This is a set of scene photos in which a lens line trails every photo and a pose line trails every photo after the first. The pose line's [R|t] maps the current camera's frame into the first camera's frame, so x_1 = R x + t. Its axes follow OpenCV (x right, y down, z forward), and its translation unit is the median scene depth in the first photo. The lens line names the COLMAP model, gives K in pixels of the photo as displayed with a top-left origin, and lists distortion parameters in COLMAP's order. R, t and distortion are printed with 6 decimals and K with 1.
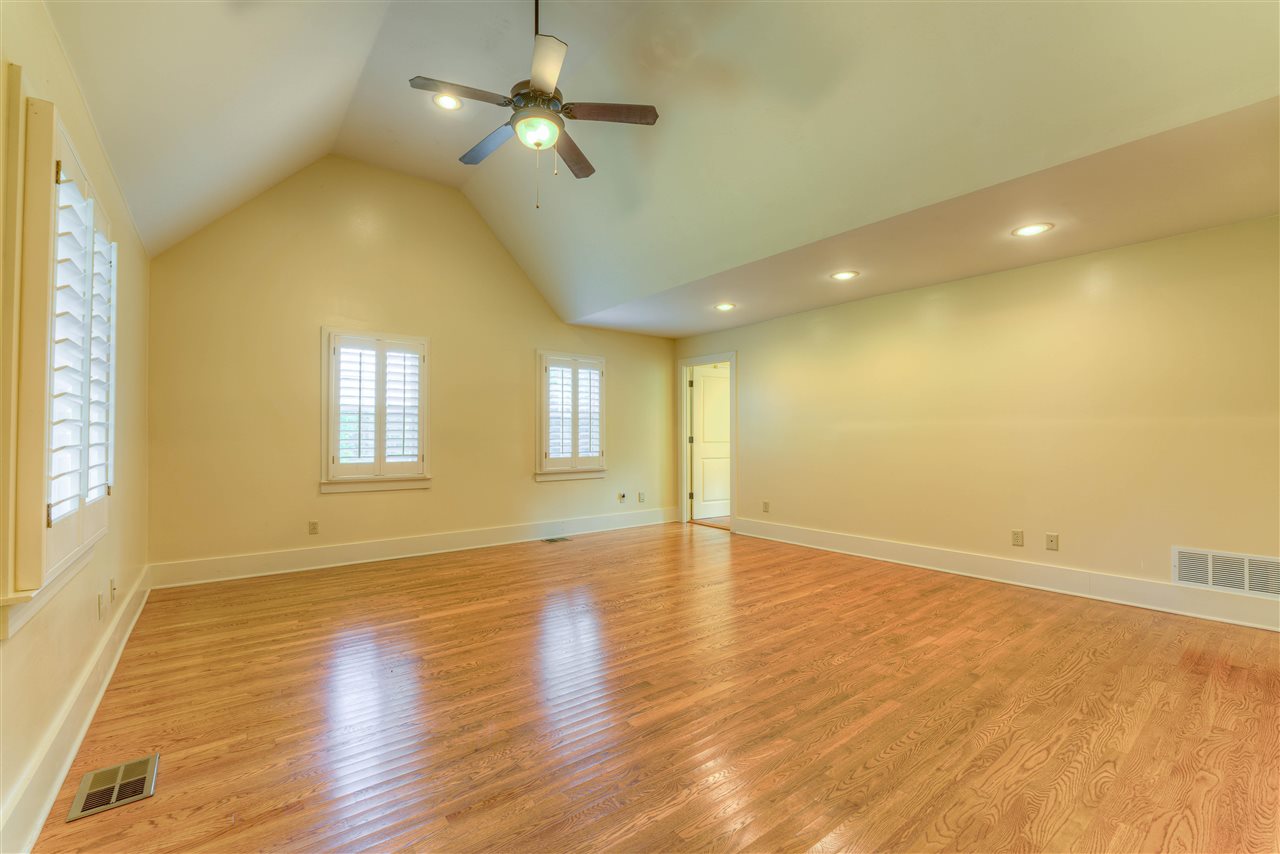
lens RADIAL K [[518.8, 0, 632.1], [0, 518.8, 426.8], [0, 0, 1]] dist [-0.018746, 0.001203]
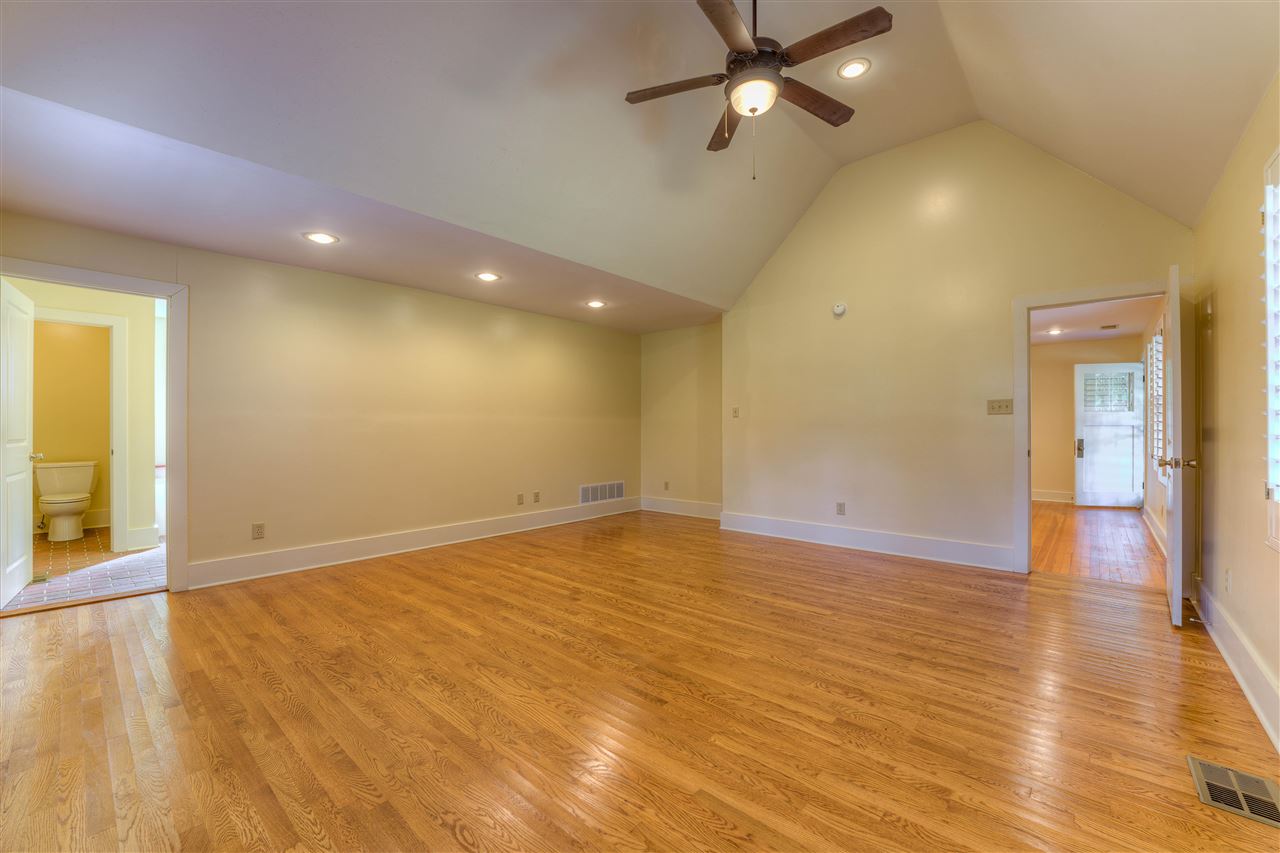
lens RADIAL K [[518.8, 0, 631.4], [0, 518.8, 427.7], [0, 0, 1]] dist [-0.018746, 0.001203]
pose [[-0.160173, 0.002420, 0.987086, -0.825078], [-0.016938, 0.999843, -0.005200, 0.024204], [-0.986944, -0.017552, -0.160107, 1.067420]]
